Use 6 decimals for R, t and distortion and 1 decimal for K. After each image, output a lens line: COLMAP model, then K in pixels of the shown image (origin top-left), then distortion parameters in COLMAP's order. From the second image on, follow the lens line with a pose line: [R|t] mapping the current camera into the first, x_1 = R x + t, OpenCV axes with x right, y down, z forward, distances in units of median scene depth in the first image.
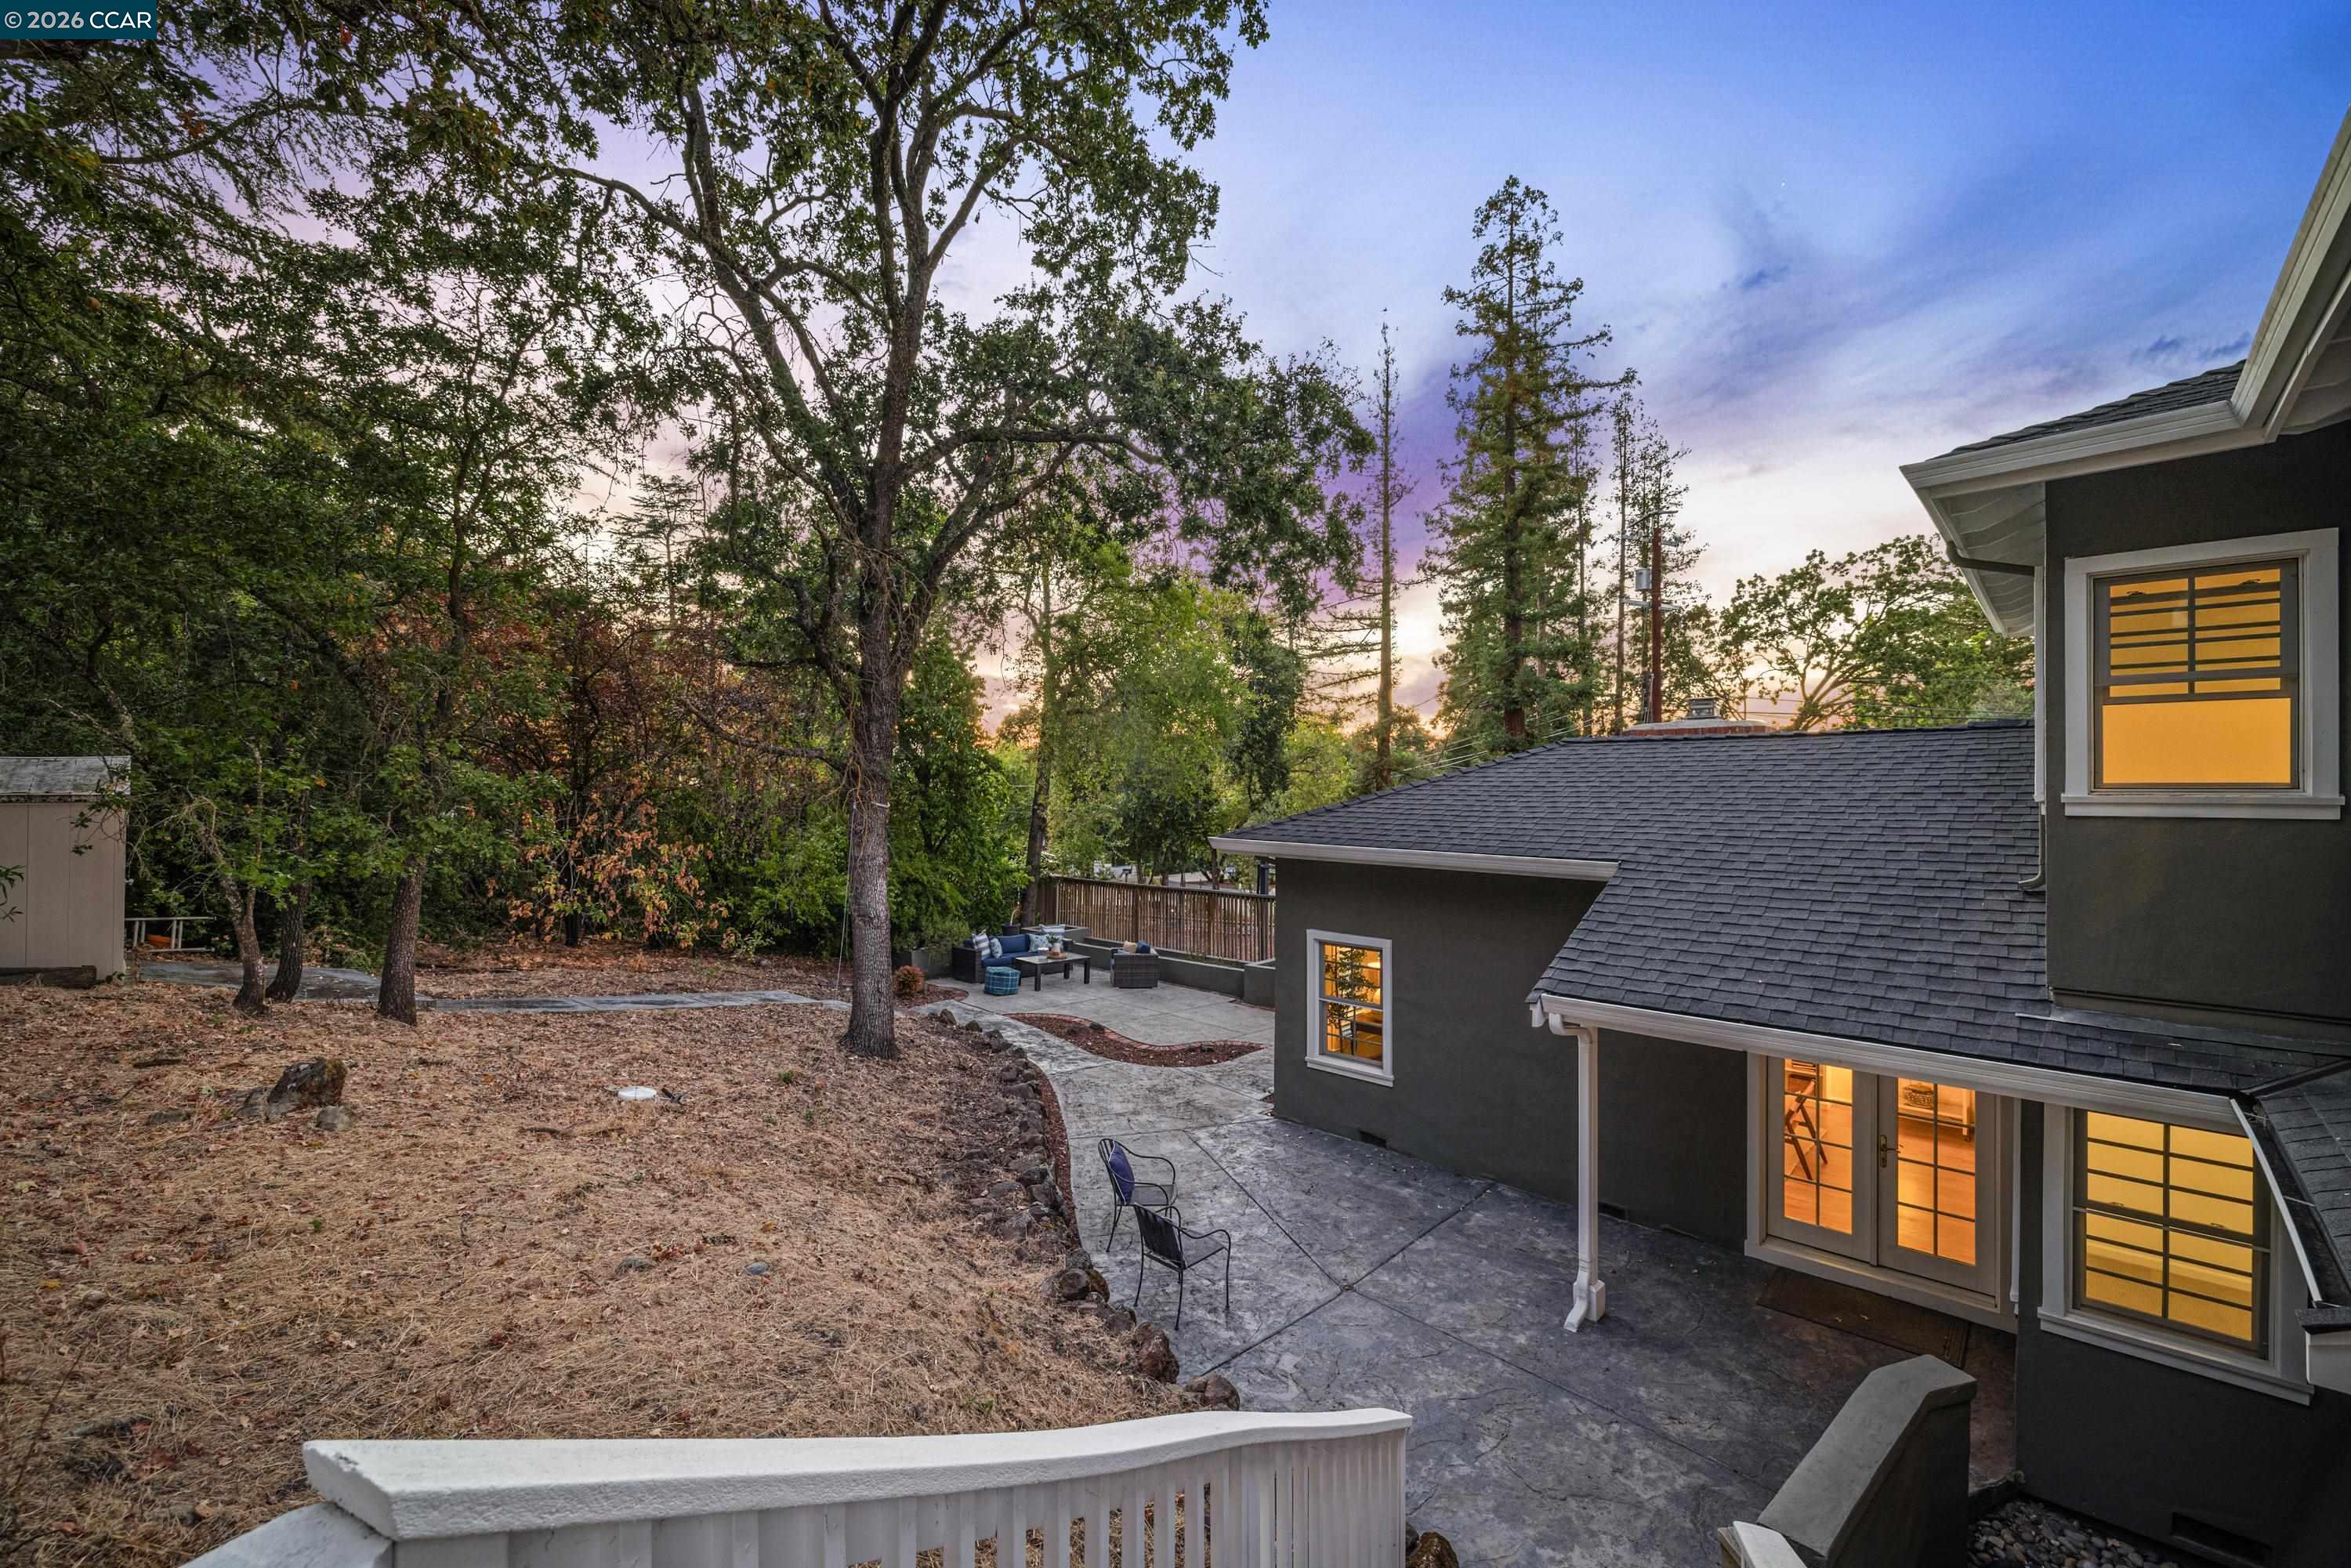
lens RADIAL K [[1015.0, 0, 1179.8], [0, 1015.0, 783.7], [0, 0, 1]] dist [0.002759, 0.000330]
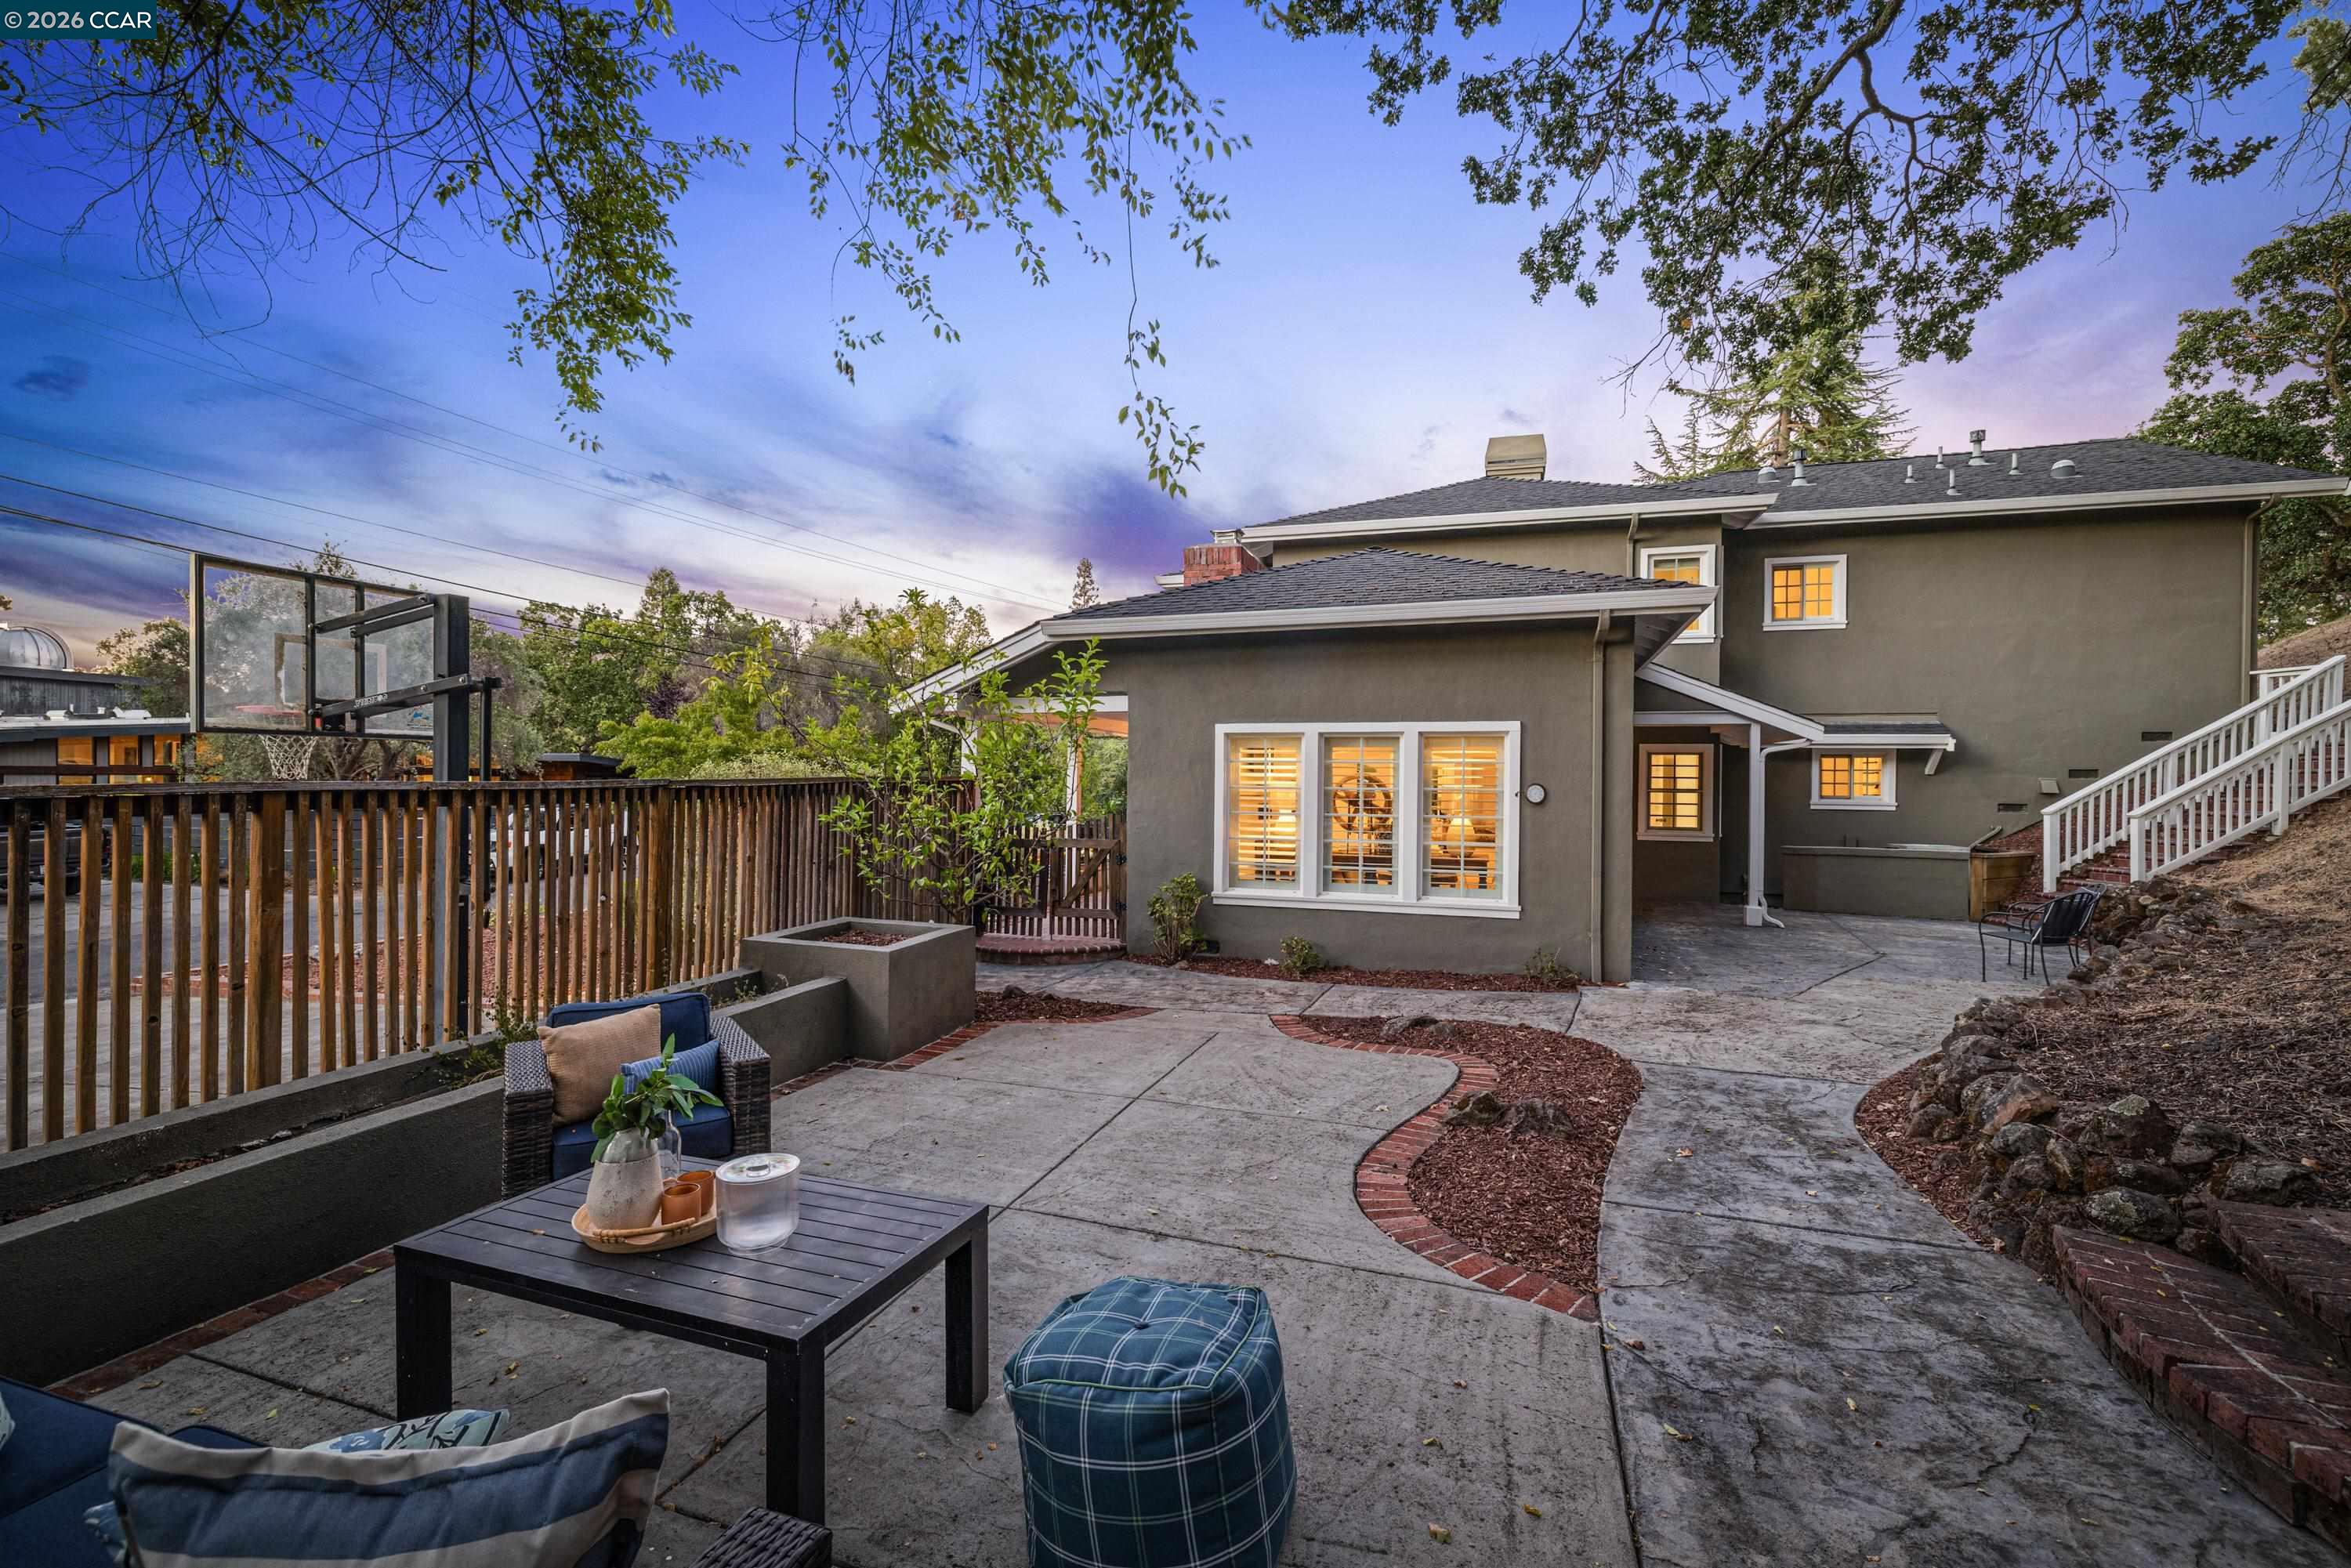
lens RADIAL K [[1015.0, 0, 1179.5], [0, 1015.0, 779.8], [0, 0, 1]] dist [0.002759, 0.000330]
pose [[-0.431986, -0.003753, 0.901873, -0.338722], [-0.003594, 0.999991, 0.002439, 0.146002], [-0.901873, -0.002187, -0.431995, 1.273996]]
